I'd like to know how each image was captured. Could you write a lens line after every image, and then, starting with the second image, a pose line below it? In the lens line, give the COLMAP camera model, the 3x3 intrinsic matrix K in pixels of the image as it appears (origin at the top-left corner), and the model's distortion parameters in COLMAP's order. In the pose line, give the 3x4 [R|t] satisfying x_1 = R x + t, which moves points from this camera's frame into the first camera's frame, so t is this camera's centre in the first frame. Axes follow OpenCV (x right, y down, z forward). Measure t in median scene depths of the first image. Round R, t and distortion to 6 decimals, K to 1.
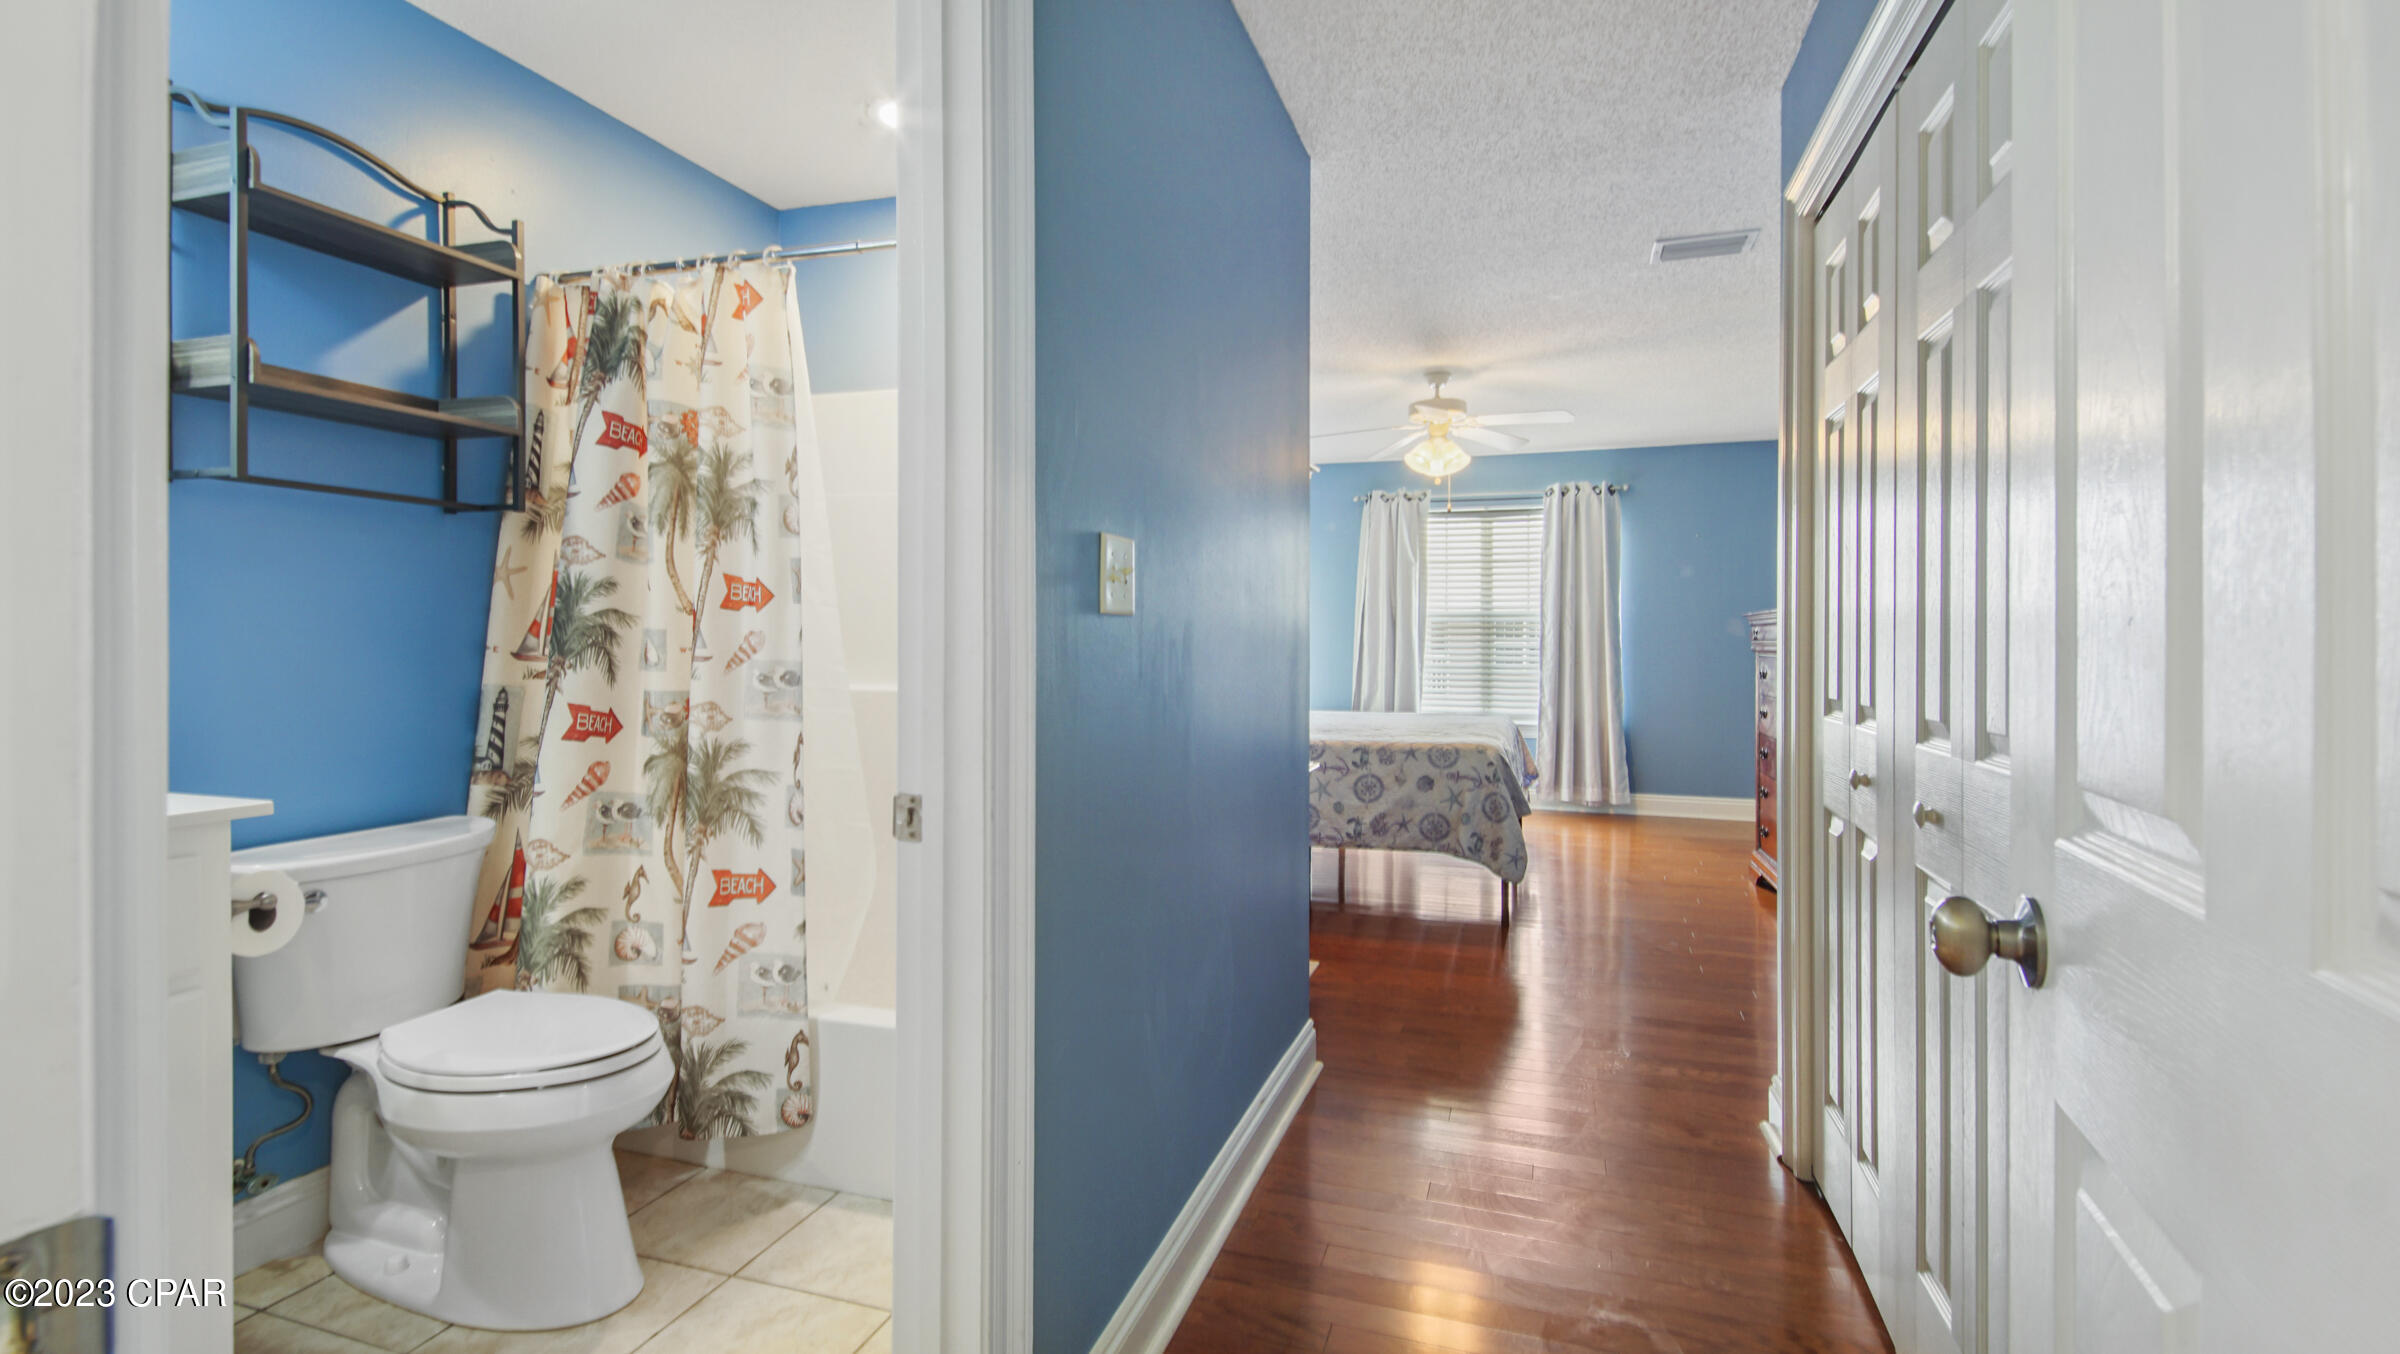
lens RADIAL K [[1094.3, 0, 1199.6], [0, 1094.3, 646.9], [0, 0, 1]] dist [0.042863, -0.027957]
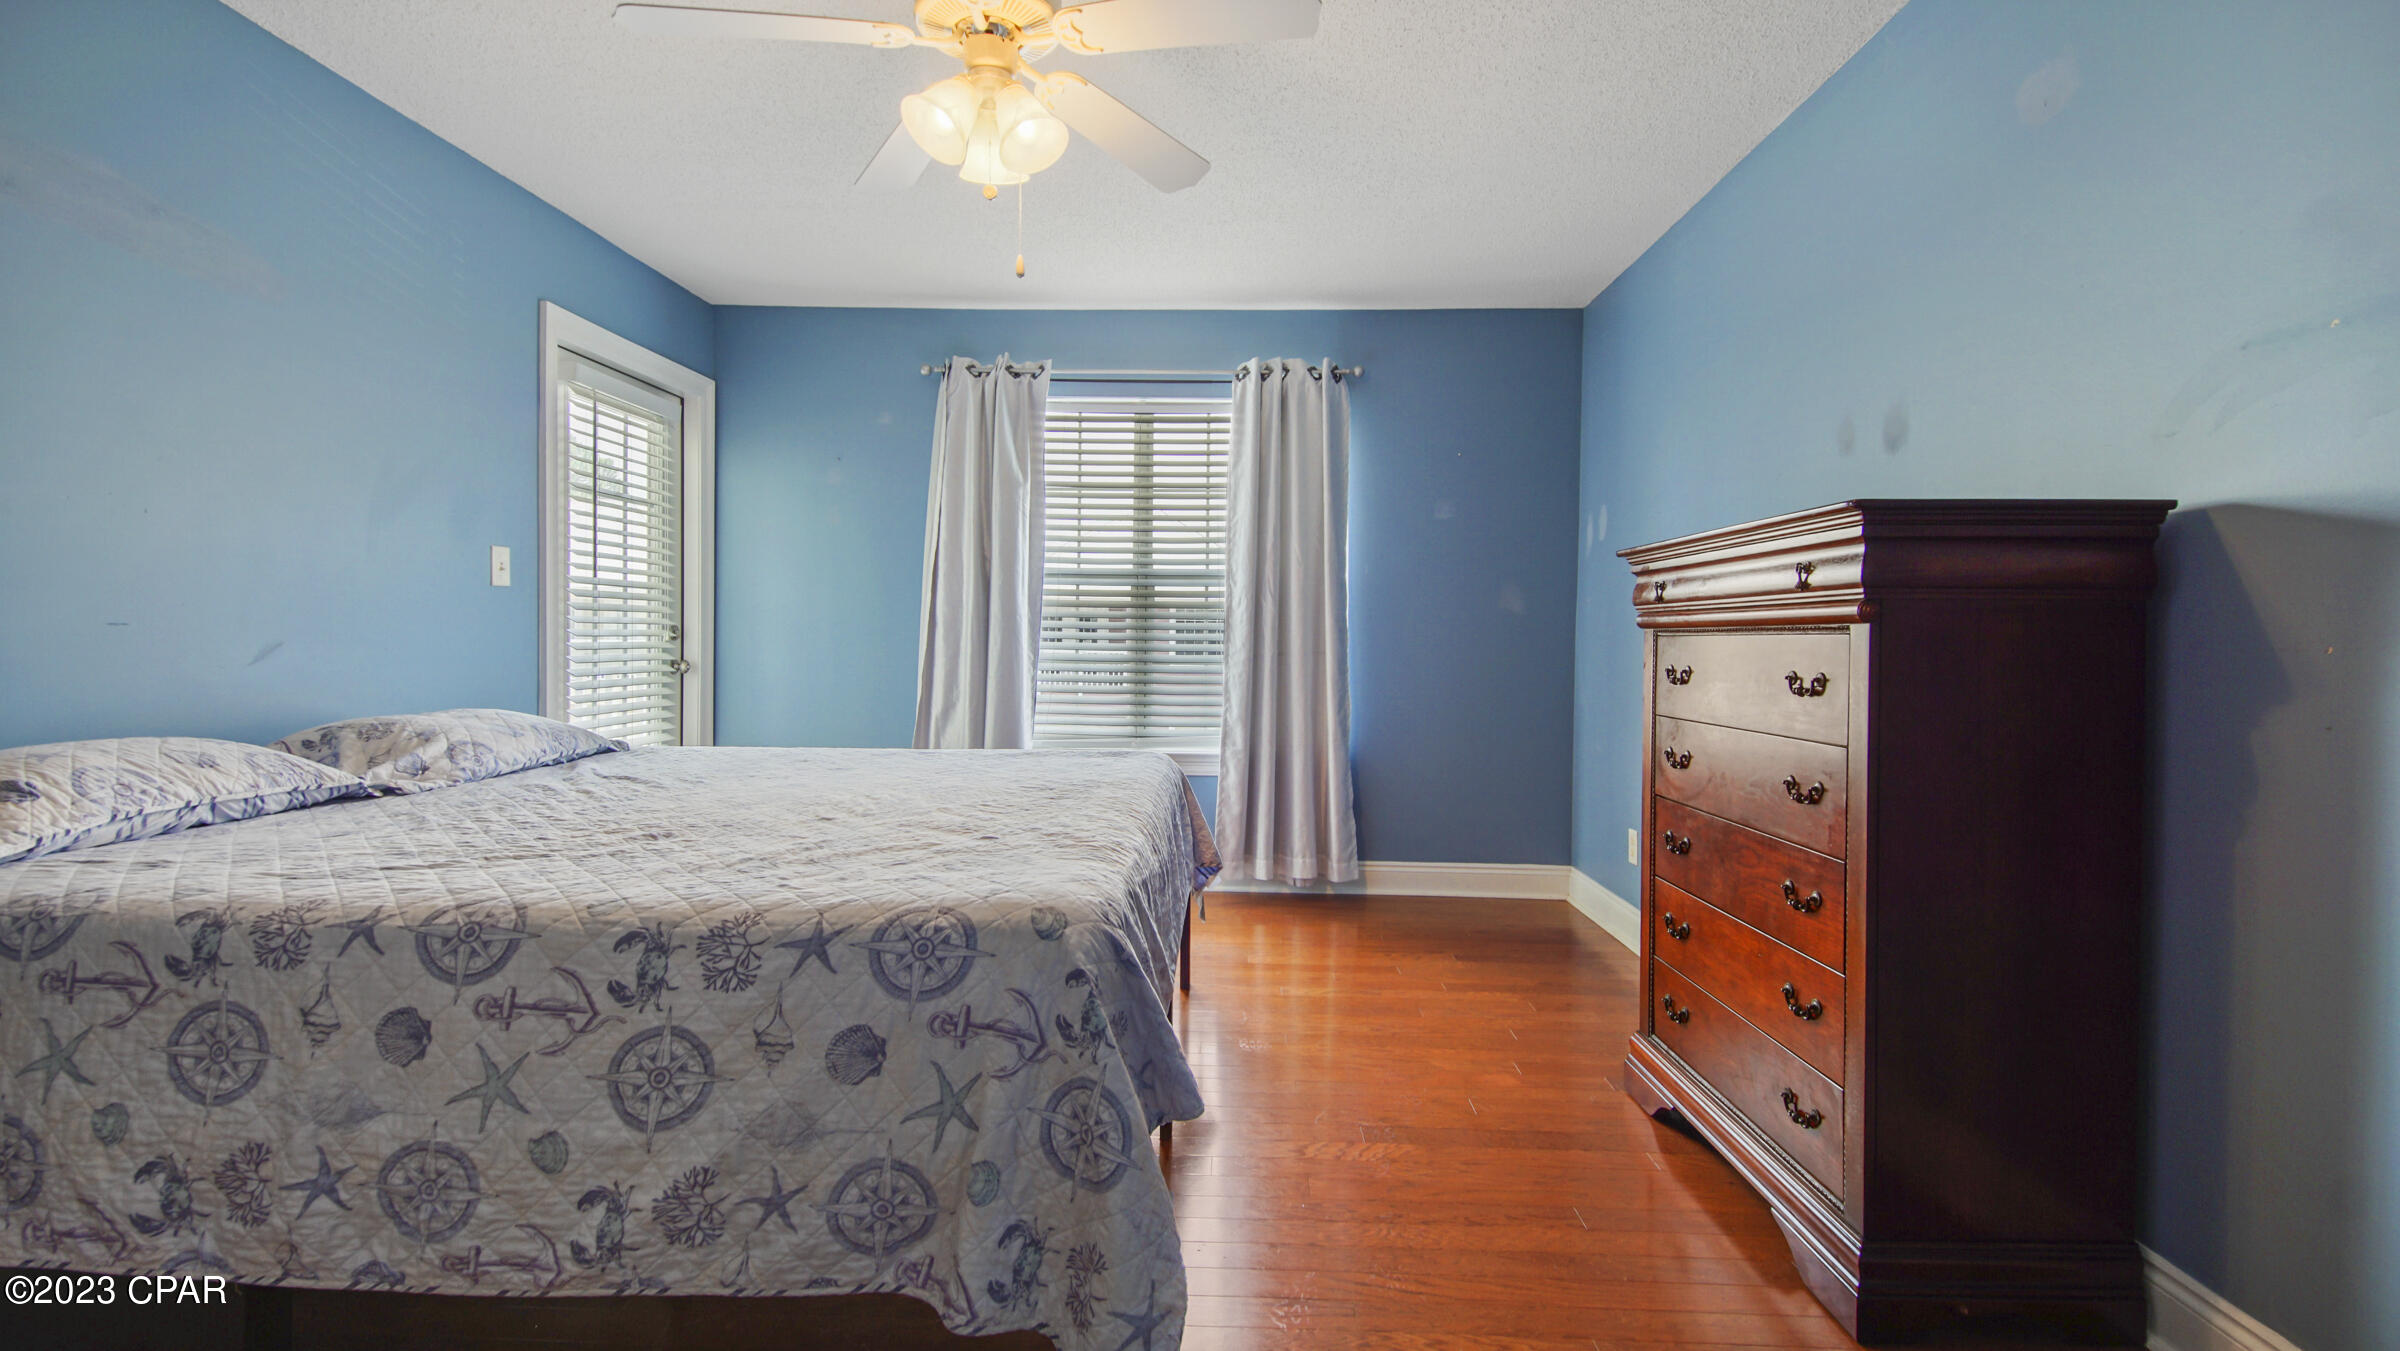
lens RADIAL K [[1094.3, 0, 1199.6], [0, 1094.3, 645.4], [0, 0, 1]] dist [0.042863, -0.027957]
pose [[0.960746, 0.008660, 0.277293, 0.131013], [-0.009470, 0.999954, 0.001580, 0.008992], [-0.277266, -0.004144, 0.960784, 0.430182]]
